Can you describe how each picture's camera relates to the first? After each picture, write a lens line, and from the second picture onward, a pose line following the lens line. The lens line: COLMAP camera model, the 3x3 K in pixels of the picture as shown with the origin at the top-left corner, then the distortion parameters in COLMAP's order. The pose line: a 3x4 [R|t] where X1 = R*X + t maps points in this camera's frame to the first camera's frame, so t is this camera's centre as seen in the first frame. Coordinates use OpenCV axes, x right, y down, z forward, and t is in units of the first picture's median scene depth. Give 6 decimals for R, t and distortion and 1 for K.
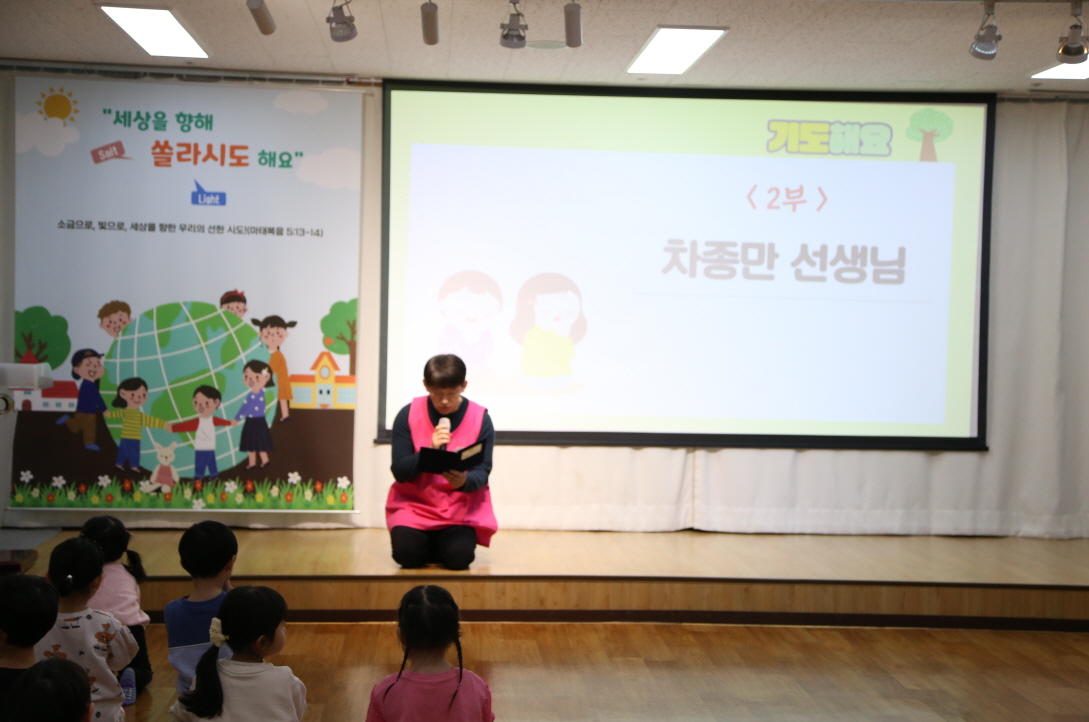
lens RADIAL K [[1631.2, 0, 544.5], [0, 1631.2, 361.0], [0, 0, 1]] dist [0.213313, -0.010983]
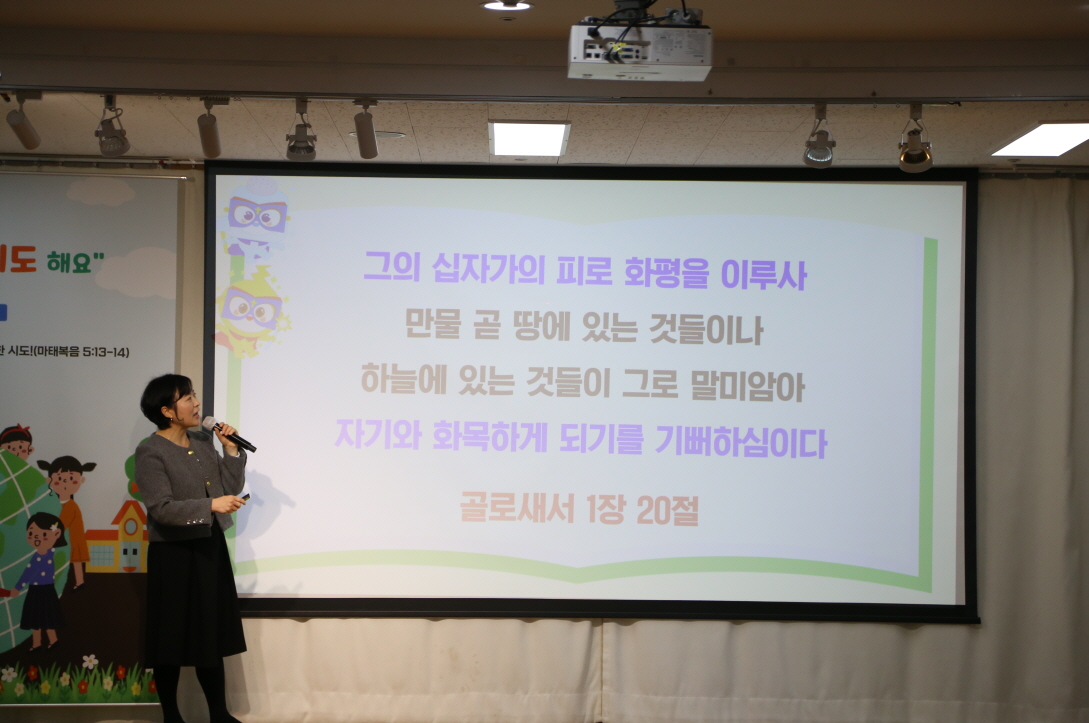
lens RADIAL K [[3379.3, 0, 544.5], [0, 3379.3, 361.5], [0, 0, 1]] dist [0.844493, 0.771467]
pose [[0.997354, -0.010830, -0.071885, 0.187784], [0.006702, 0.998328, -0.057408, 0.023778], [0.072387, 0.056774, 0.995759, -0.651820]]
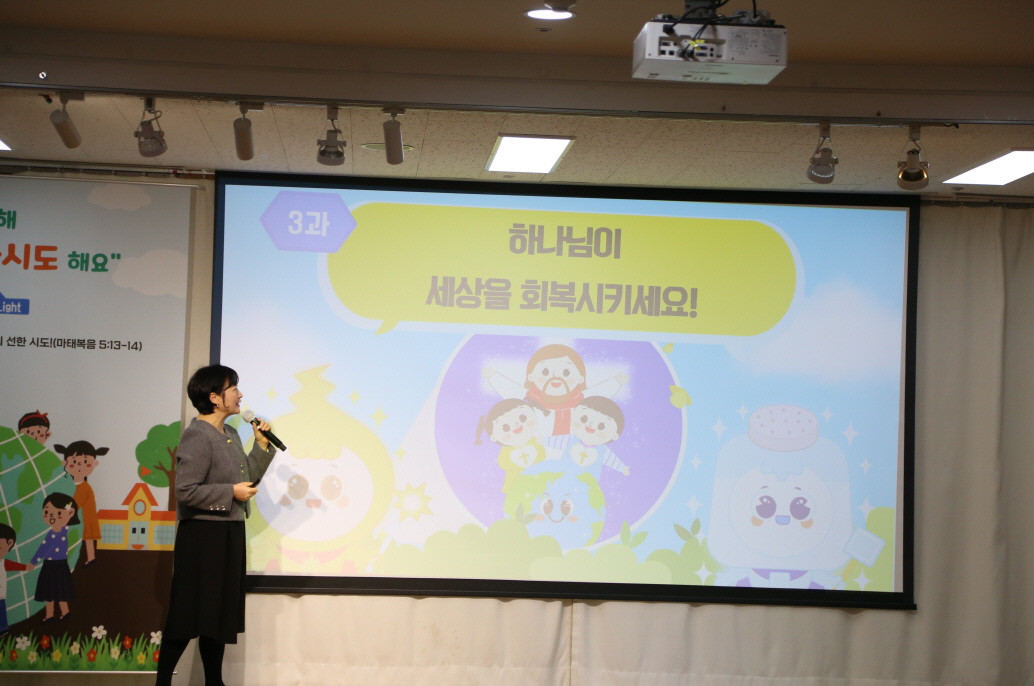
lens RADIAL K [[2550.7, 0, 517.0], [0, 2550.7, 343.0], [0, 0, 1]] dist [0.544801, 0.462147]
pose [[0.999863, 0.010001, -0.013166, 0.081350], [-0.010875, 0.997619, -0.068105, 0.011122], [0.012454, 0.068239, 0.997591, -0.360128]]
